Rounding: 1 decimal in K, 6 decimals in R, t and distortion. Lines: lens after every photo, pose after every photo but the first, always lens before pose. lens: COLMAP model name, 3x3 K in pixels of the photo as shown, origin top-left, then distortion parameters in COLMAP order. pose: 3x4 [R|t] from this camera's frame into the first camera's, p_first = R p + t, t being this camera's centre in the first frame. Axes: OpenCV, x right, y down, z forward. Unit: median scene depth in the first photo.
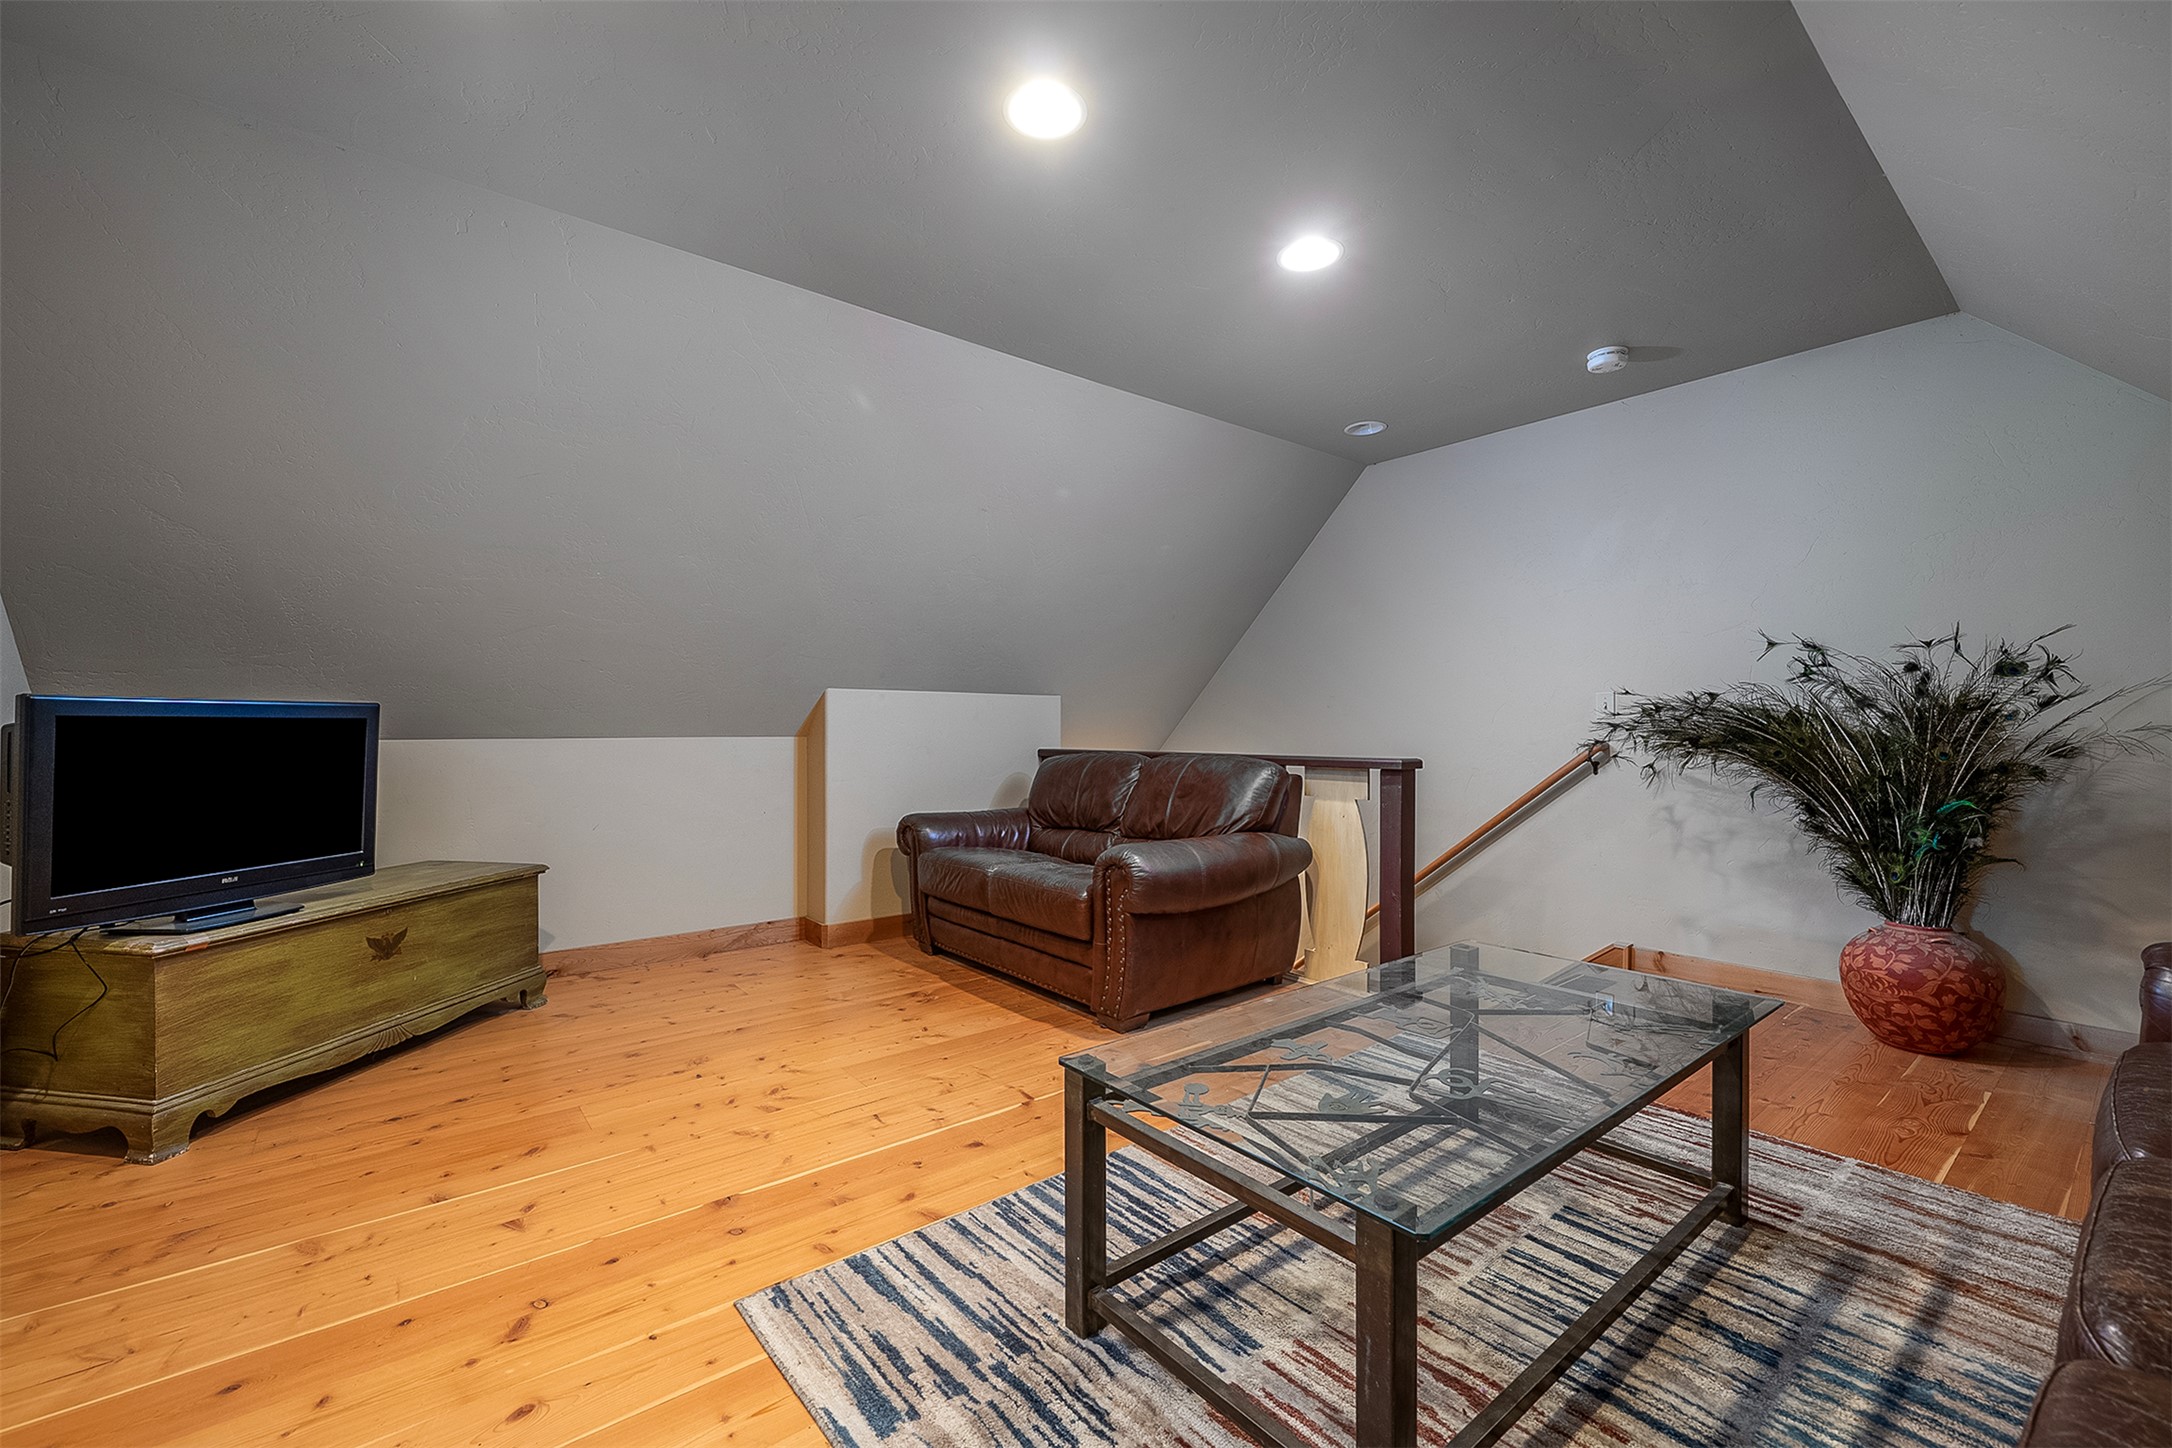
lens RADIAL K [[882.6, 0, 1078.1], [0, 882.6, 732.0], [0, 0, 1]] dist [-0.002607, 0.000165]
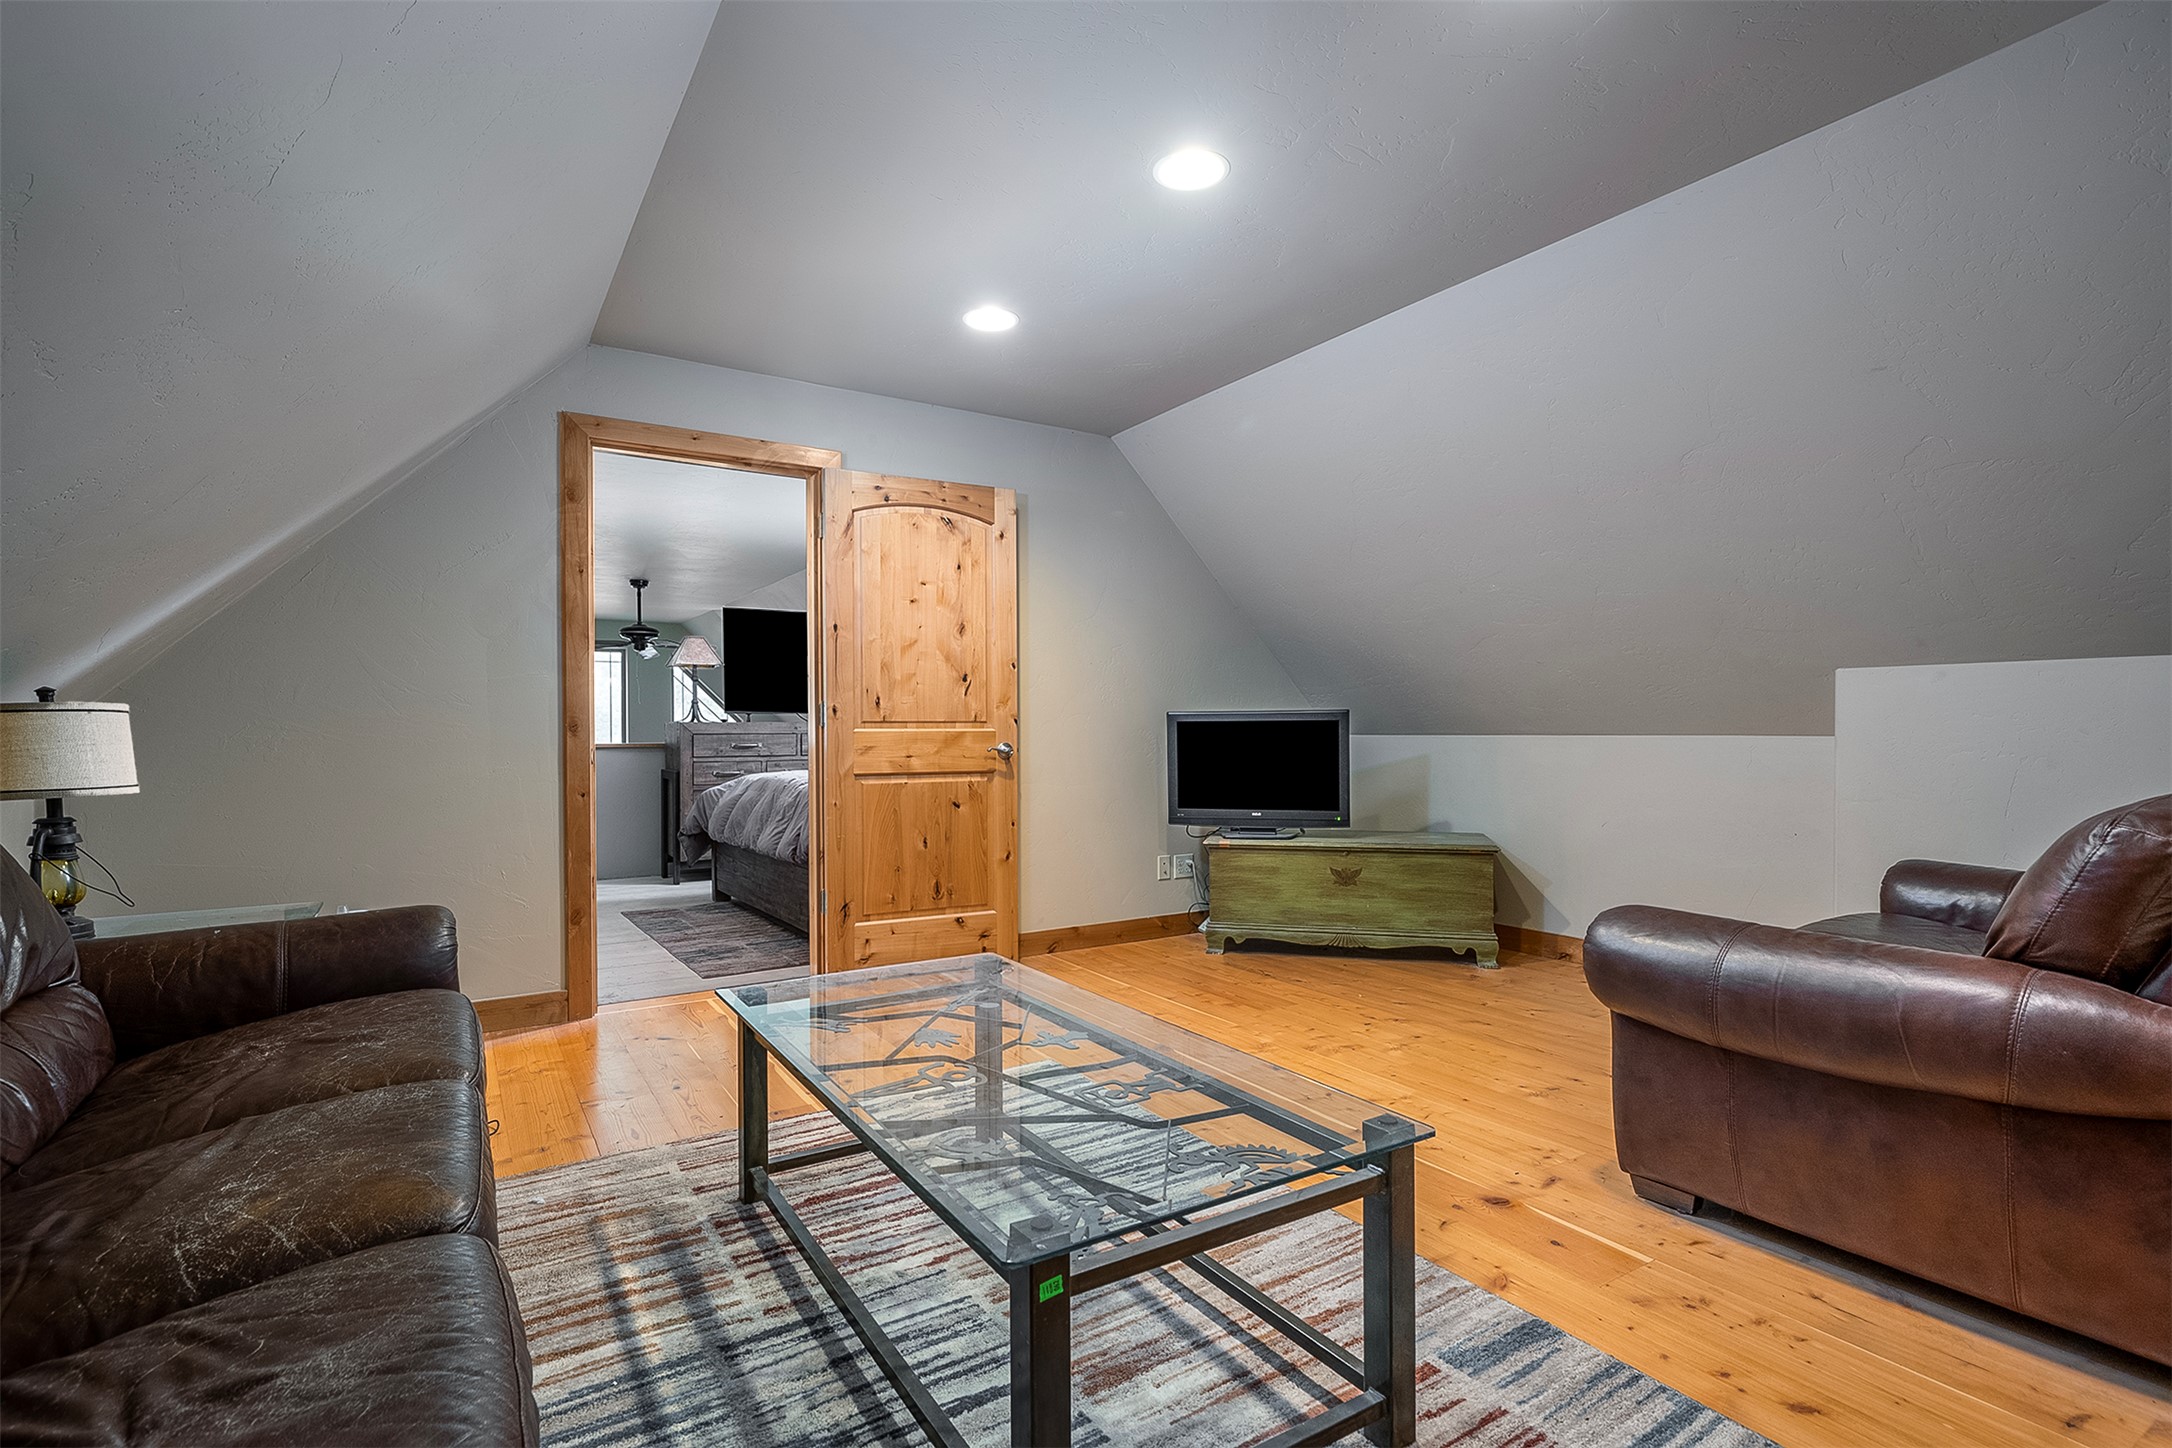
lens RADIAL K [[1020.6, 0, 1081.8], [0, 1020.6, 722.8], [0, 0, 1]] dist [-0.004388, -0.000237]
pose [[-0.106354, -0.002340, -0.994326, 1.053402], [0.003500, 0.999990, -0.002728, -0.009554], [0.994322, -0.003770, -0.106344, 0.841257]]
